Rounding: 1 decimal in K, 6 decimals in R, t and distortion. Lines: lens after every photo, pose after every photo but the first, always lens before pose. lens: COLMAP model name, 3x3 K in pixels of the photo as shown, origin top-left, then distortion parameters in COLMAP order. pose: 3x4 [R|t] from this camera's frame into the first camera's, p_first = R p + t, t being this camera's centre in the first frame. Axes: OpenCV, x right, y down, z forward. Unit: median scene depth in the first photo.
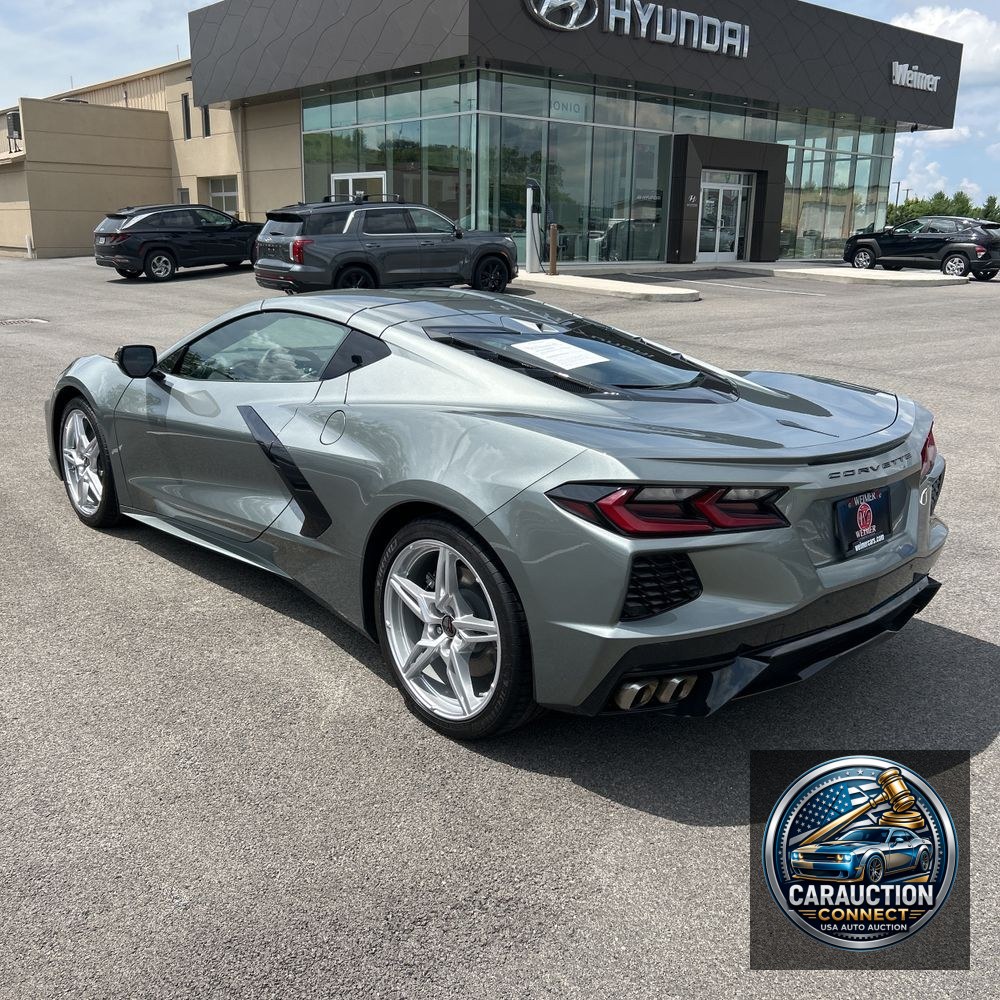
lens RADIAL K [[1002.7, 0, 498.1], [0, 1002.7, 503.9], [0, 0, 1]] dist [0.053970, -0.076038]
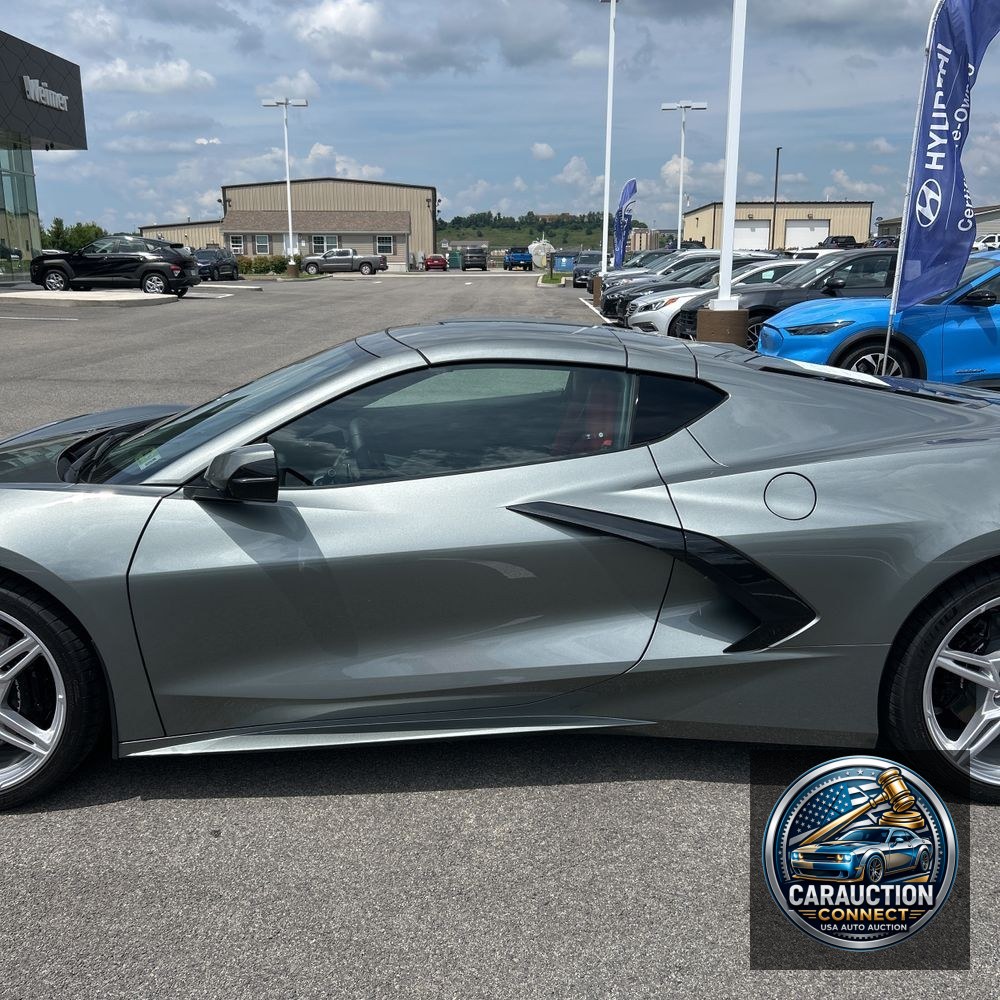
lens RADIAL K [[1002.1, 0, 503.6], [0, 1002.1, 510.5], [0, 0, 1]] dist [0.032591, -0.062001]
pose [[0.646697, -0.200660, 0.735880, -0.112162], [0.209613, 0.974383, 0.081485, -0.022510], [-0.733380, 0.101554, 0.672191, 0.084305]]
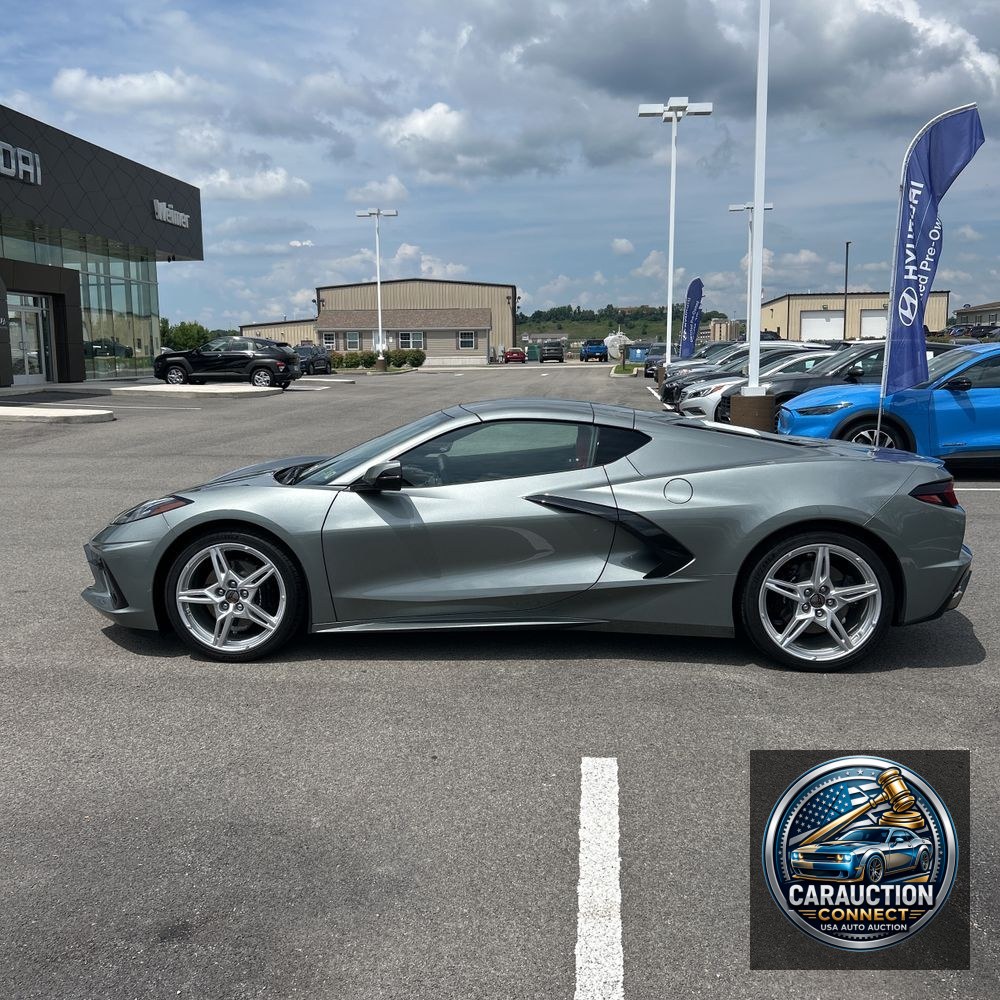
lens RADIAL K [[1002.7, 0, 498.1], [0, 1002.7, 503.9], [0, 0, 1]] dist [0.053970, -0.076038]
pose [[0.708025, -0.129367, 0.694236, -0.168348], [0.206425, 0.978054, -0.028270, -0.009342], [-0.675343, 0.163324, 0.719192, 0.023345]]
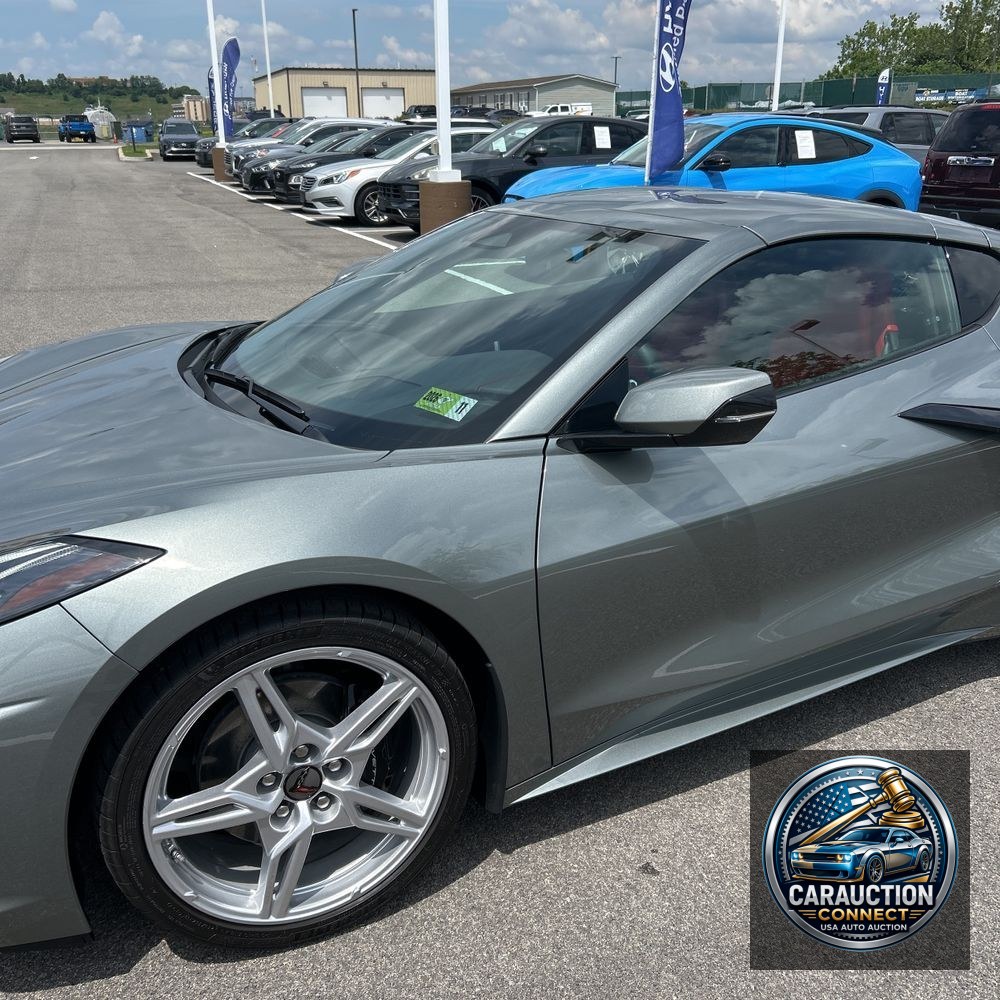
lens RADIAL K [[1002.5, 0, 503.2], [0, 1002.5, 497.9], [0, 0, 1]] dist [0.023830, -0.004583]
pose [[0.288715, -0.346535, 0.892500, -0.126122], [0.260408, 0.925477, 0.275100, -0.040115], [-0.921321, 0.152988, 0.357439, 0.152185]]
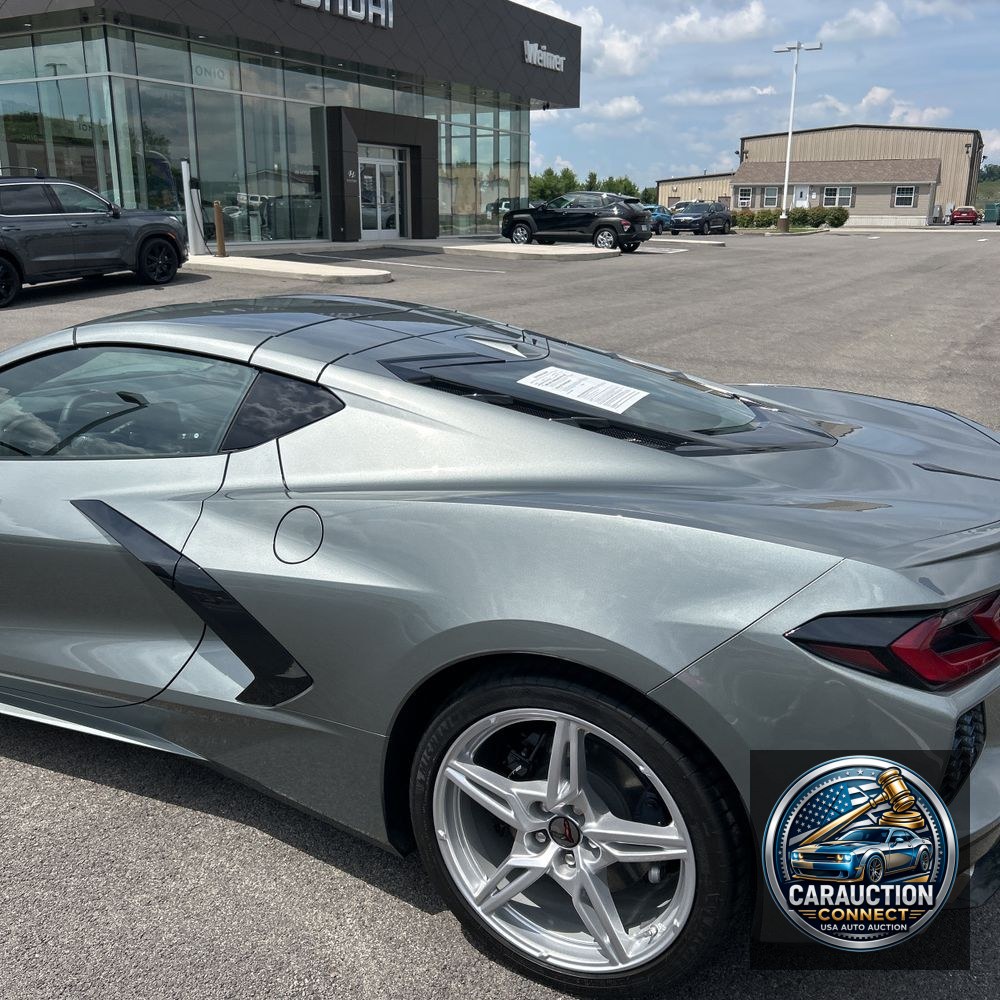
lens RADIAL K [[1002.7, 0, 498.1], [0, 1002.7, 503.9], [0, 0, 1]] dist [0.053970, -0.076038]
pose [[0.936508, -0.110239, 0.332867, -0.033006], [0.102862, 0.993901, 0.039764, -0.013966], [-0.335220, -0.003000, 0.942135, 0.046743]]
